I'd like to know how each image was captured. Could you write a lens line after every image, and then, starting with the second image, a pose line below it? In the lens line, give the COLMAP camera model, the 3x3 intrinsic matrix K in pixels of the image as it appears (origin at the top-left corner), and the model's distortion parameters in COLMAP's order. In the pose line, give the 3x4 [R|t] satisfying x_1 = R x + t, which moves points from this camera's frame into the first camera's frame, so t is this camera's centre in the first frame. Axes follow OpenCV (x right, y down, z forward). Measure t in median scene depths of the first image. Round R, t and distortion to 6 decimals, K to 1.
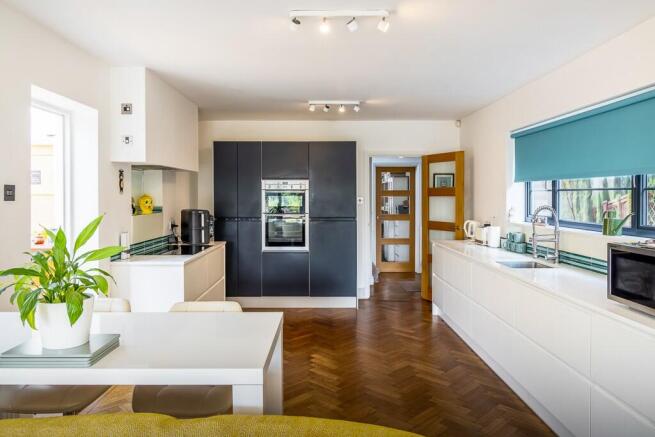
lens RADIAL K [[449.4, 0, 327.5], [0, 449.4, 218.5], [0, 0, 1]] dist [0.002648, 0.000184]
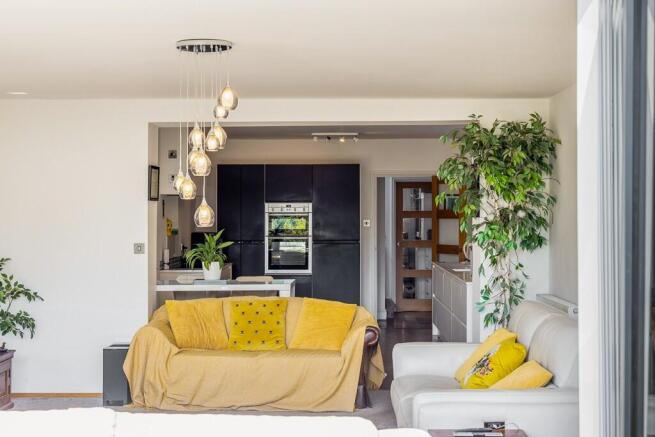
lens RADIAL K [[1086.2, 0, 327.5], [0, 1086.2, 218.5], [0, 0, 1]] dist [-0.013431, -0.024145]
pose [[0.999321, -0.000947, -0.036842, 0.081426], [-0.000669, 0.999039, -0.043827, 0.054684], [0.036849, 0.043821, 0.998360, -1.405431]]
